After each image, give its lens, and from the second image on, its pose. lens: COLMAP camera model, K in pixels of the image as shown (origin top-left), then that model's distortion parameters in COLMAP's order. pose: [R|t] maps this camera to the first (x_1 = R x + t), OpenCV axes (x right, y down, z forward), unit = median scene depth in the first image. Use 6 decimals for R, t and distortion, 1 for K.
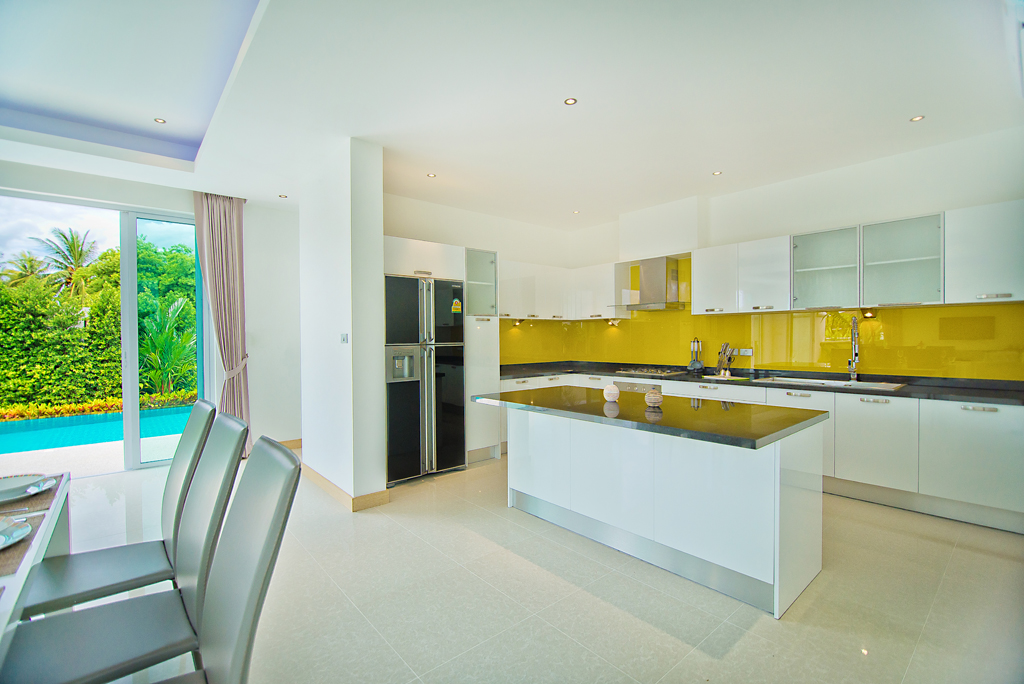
lens RADIAL K [[481.2, 0, 514.0], [0, 481.2, 344.9], [0, 0, 1]] dist [0.000817, -0.000239]
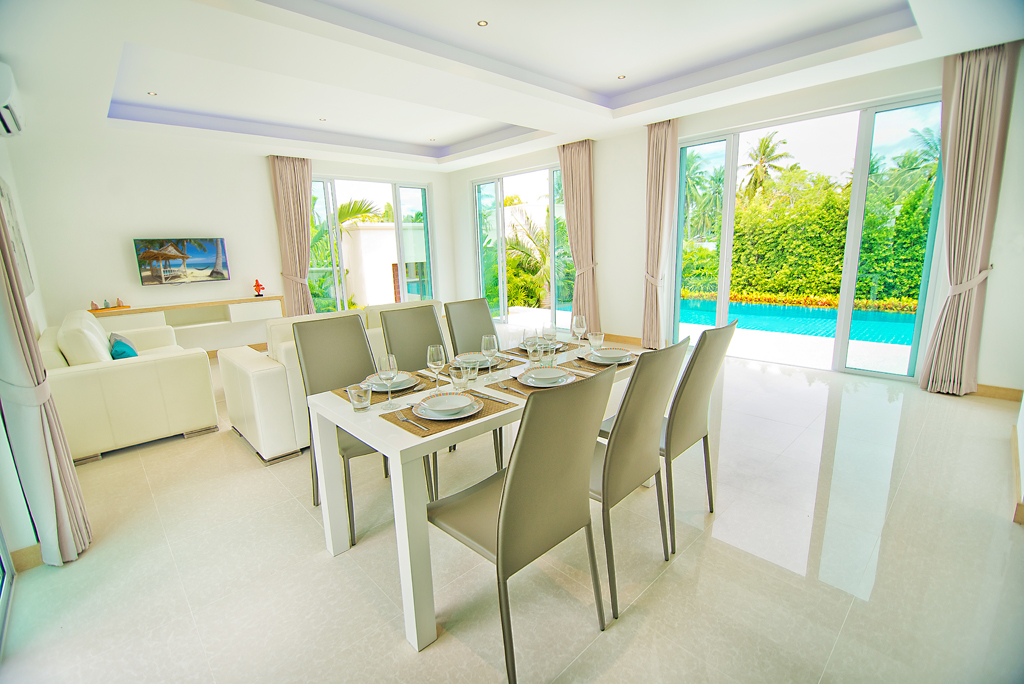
lens RADIAL K [[481.2, 0, 514.0], [0, 481.2, 344.9], [0, 0, 1]] dist [0.000817, -0.000239]
pose [[0.045937, 0.214627, -0.975615, 0.117701], [0.014048, 0.976411, 0.215464, -0.021349], [0.998846, -0.023603, 0.041838, 0.152057]]
